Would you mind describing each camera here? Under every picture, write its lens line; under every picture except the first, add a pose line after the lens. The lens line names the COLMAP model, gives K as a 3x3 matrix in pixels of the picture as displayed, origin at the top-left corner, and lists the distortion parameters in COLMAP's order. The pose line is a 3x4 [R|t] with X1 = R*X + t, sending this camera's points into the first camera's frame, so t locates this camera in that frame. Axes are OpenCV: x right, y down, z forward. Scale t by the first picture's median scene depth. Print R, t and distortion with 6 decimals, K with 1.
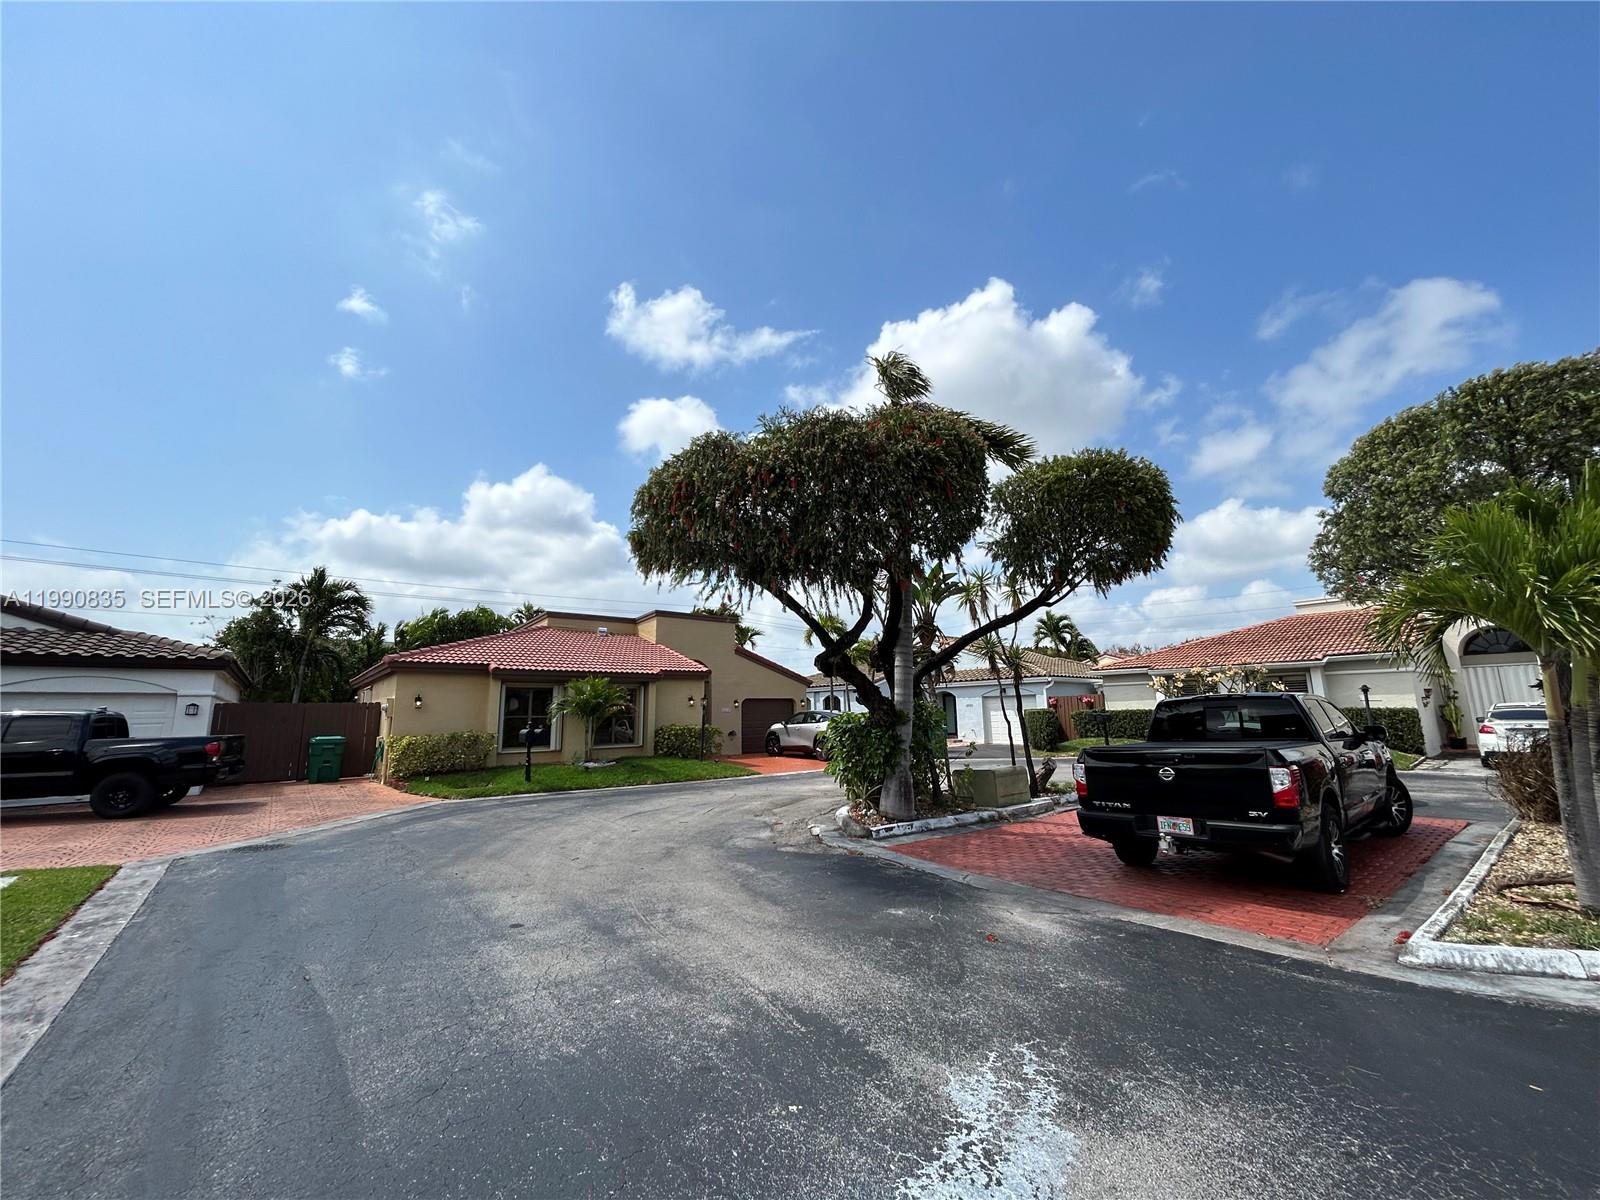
lens RADIAL K [[676.9, 0, 824.4], [0, 676.9, 596.7], [0, 0, 1]] dist [-0.000290, 0.000385]
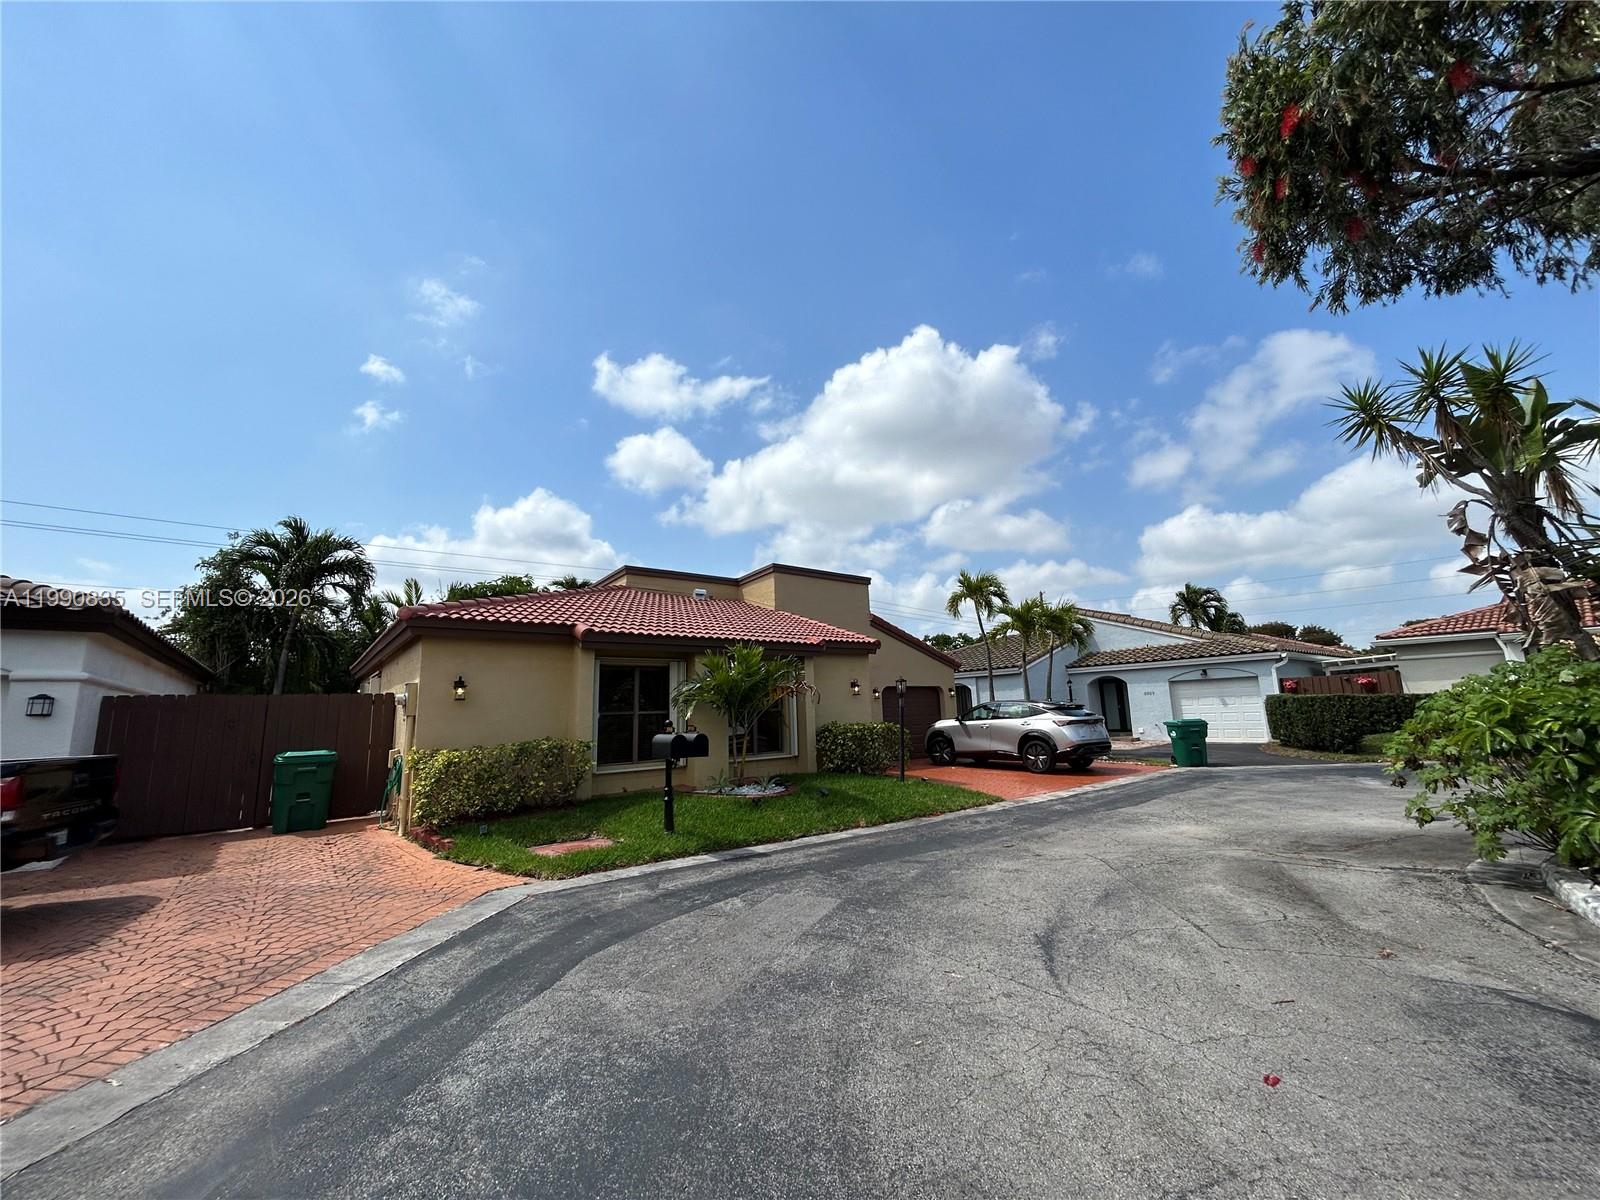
lens RADIAL K [[638.0, 0, 800.0], [0, 638.0, 600.0], [0, 0, 1]] dist [-0.002483, 0.000040]
pose [[0.999811, -0.017538, -0.008358, -0.303495], [0.017495, 0.999834, -0.005119, 0.087327], [0.008446, 0.004972, 0.999952, 0.458090]]
